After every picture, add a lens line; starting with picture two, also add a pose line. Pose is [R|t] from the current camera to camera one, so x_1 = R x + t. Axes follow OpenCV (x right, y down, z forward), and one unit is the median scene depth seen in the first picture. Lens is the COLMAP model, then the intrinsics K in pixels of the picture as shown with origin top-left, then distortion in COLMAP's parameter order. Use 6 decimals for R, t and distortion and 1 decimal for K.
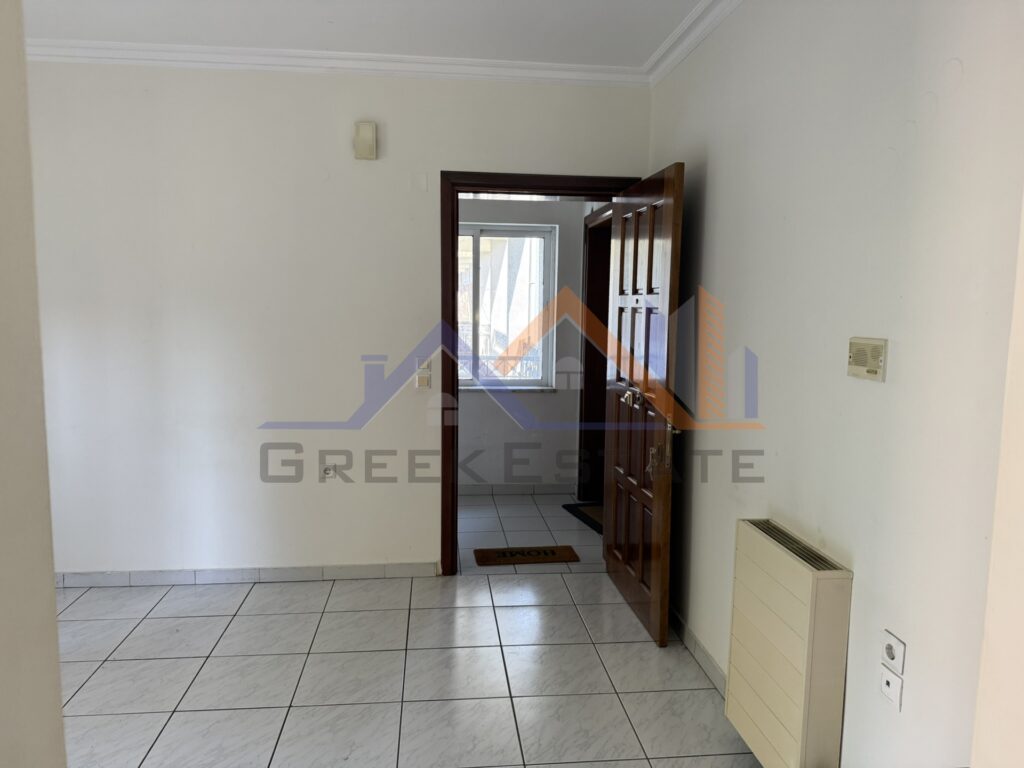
lens RADIAL K [[724.2, 0, 516.7], [0, 724.2, 388.4], [0, 0, 1]] dist [0.046429, -0.072654]
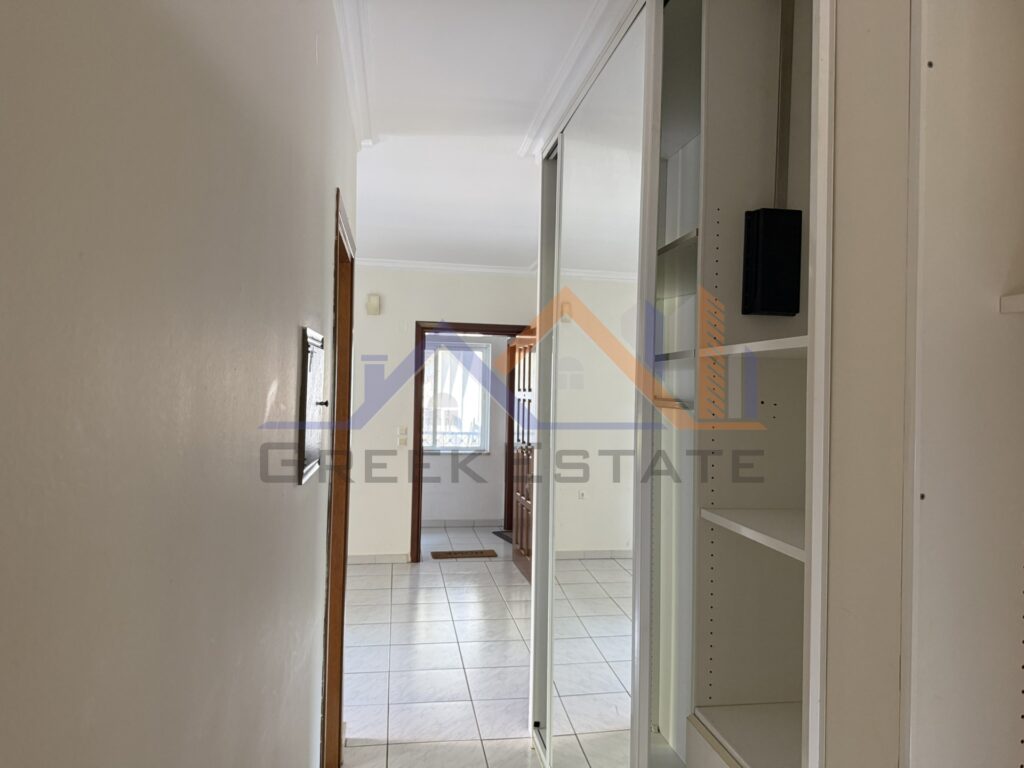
lens RADIAL K [[714.9, 0, 513.3], [0, 714.9, 383.6], [0, 0, 1]] dist [0.156786, -0.227938]
pose [[0.998914, 0.006269, 0.046167, 0.048361], [-0.000274, 0.991681, -0.128722, 0.068442], [-0.046590, 0.128569, 0.990606, -0.656524]]
